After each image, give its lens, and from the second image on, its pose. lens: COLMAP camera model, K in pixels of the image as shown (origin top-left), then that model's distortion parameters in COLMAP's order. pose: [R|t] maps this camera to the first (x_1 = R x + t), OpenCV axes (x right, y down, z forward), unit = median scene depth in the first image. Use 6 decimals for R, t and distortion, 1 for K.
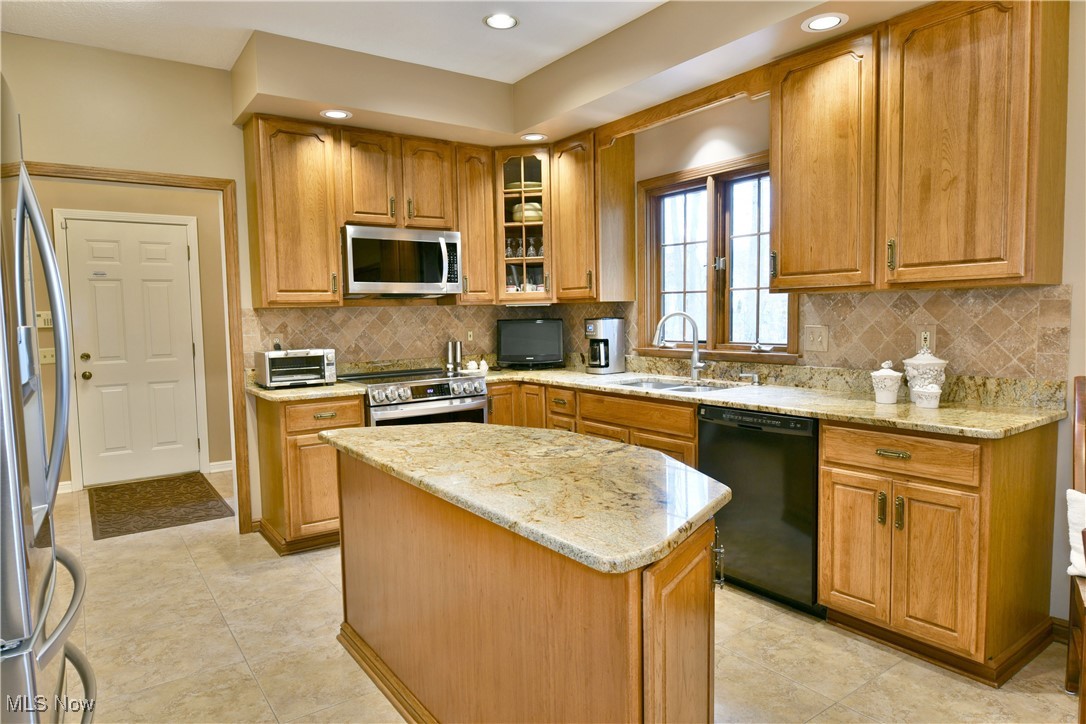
lens RADIAL K [[666.4, 0, 537.7], [0, 666.4, 361.3], [0, 0, 1]] dist [-0.010525, -0.002666]
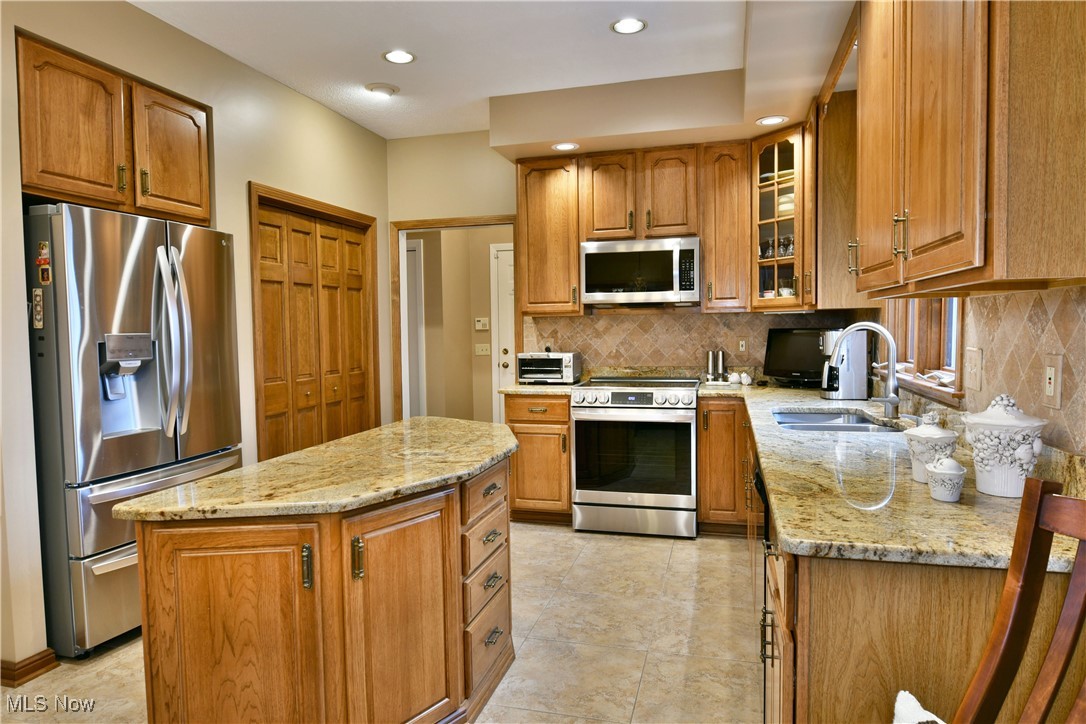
lens RADIAL K [[666.4, 0, 537.7], [0, 666.4, 361.3], [0, 0, 1]] dist [-0.010525, -0.002666]
pose [[0.629380, 0.052326, -0.775334, 0.512293], [-0.053301, 0.998287, 0.024105, -0.027841], [0.775267, 0.026155, 0.631092, 0.231531]]
